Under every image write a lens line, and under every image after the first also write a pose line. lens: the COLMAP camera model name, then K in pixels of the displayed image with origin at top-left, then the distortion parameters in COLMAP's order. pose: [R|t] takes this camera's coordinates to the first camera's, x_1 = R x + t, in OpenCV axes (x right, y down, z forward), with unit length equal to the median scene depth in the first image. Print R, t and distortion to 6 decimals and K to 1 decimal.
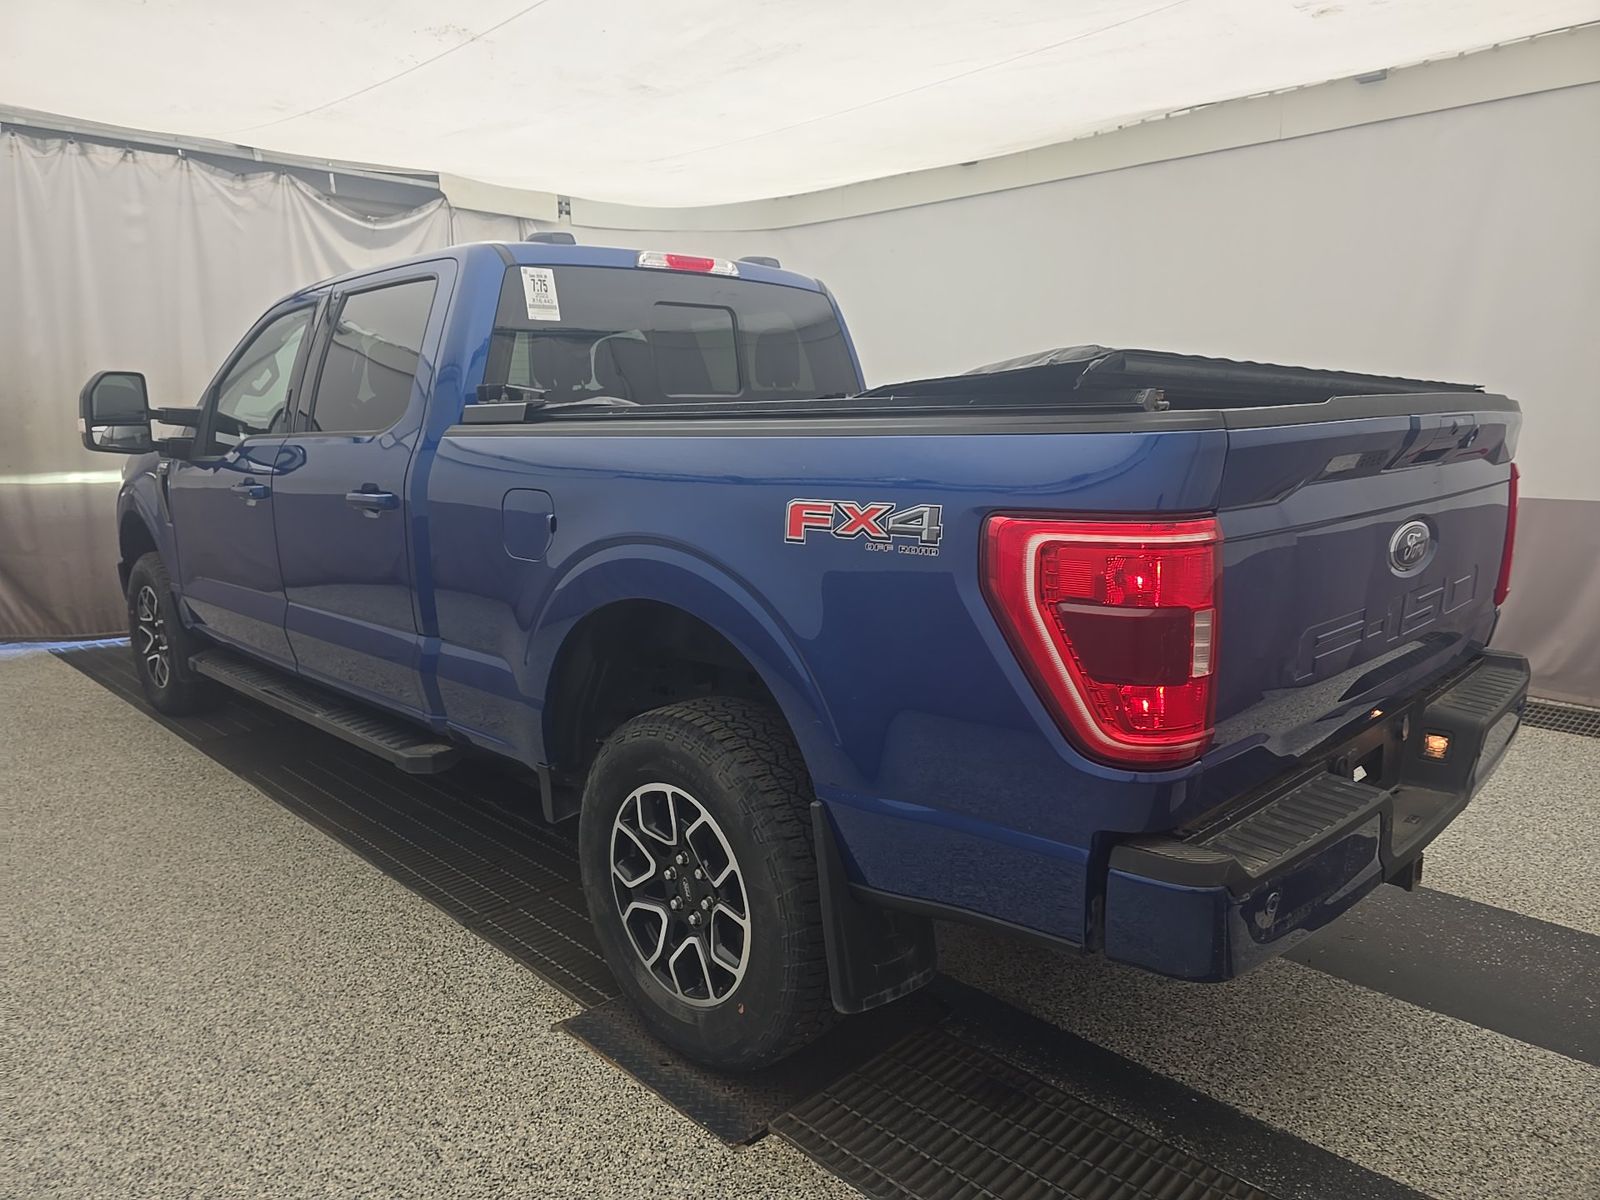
lens RADIAL K [[1106.4, 0, 802.9], [0, 1106.4, 569.3], [0, 0, 1]] dist [-0.013886, -0.001511]
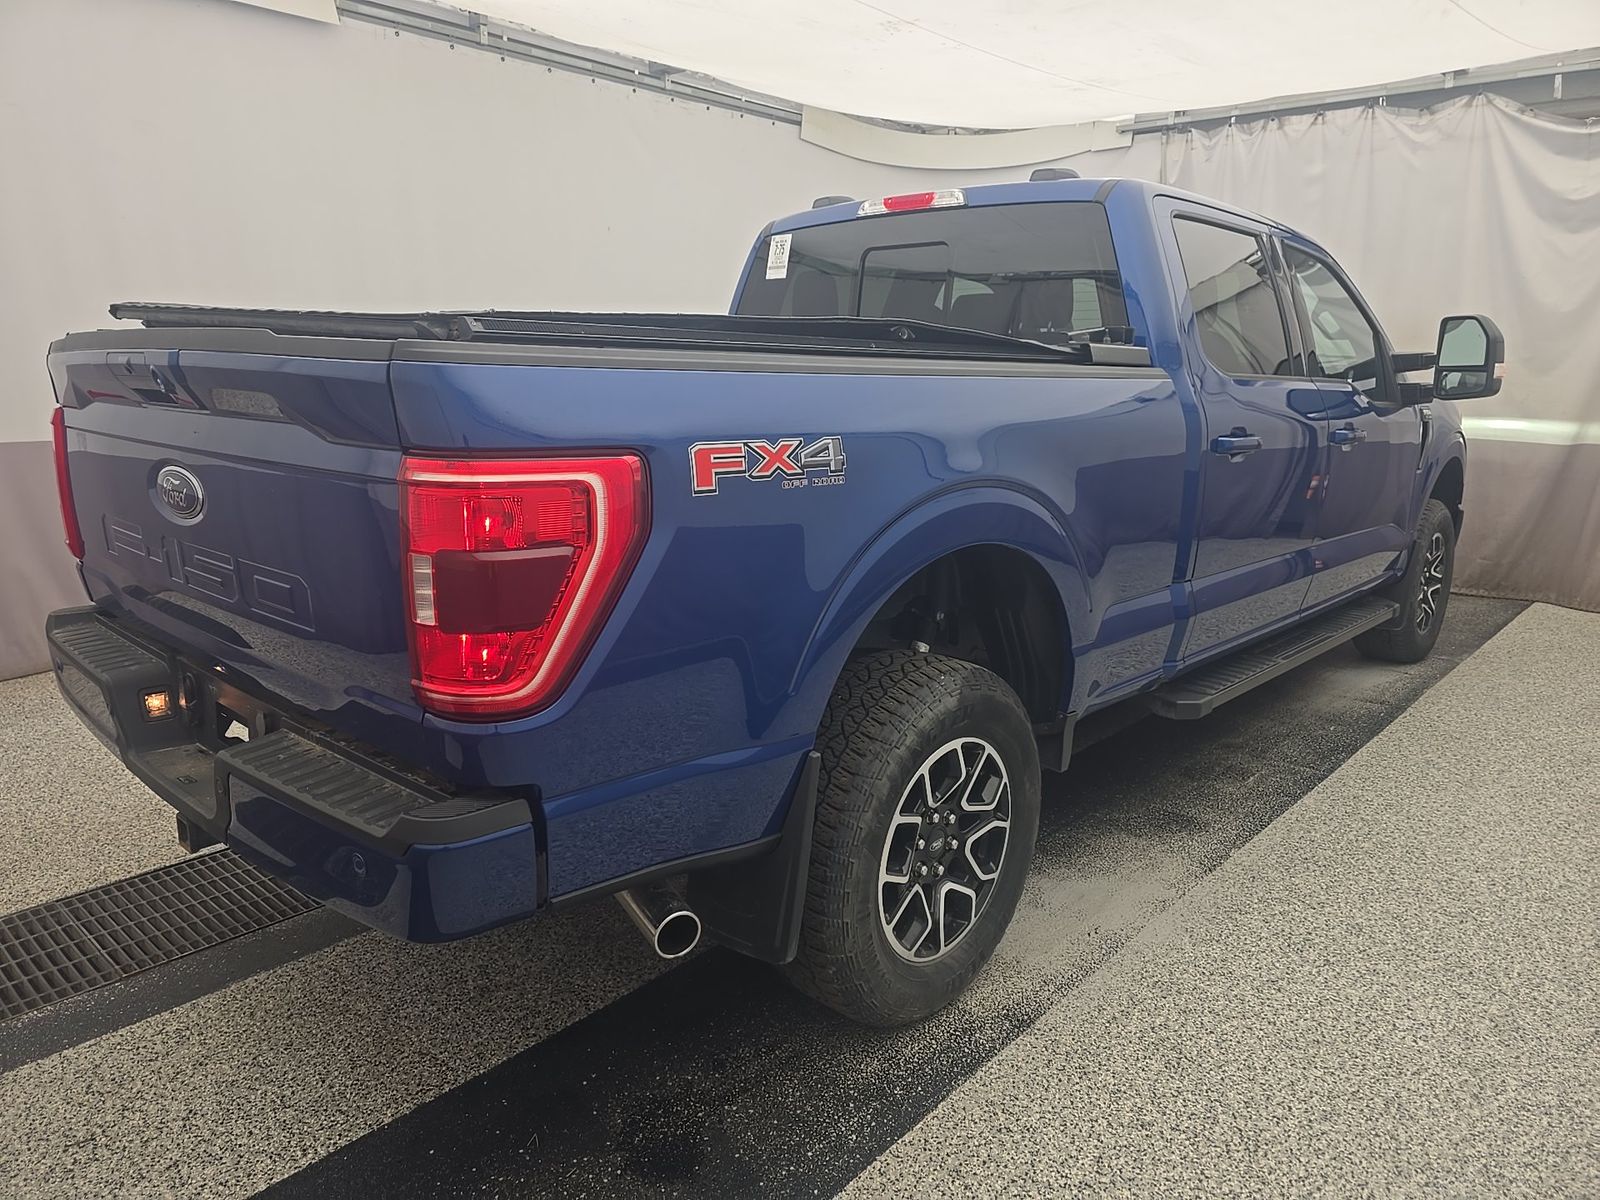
lens RADIAL K [[1106.4, 0, 802.9], [0, 1106.4, 569.3], [0, 0, 1]] dist [-0.013886, -0.001511]
pose [[0.040124, 0.188453, -0.981262, 0.508191], [-0.146767, 0.972513, 0.180771, -0.069139], [0.988357, 0.136764, 0.066680, 0.493904]]
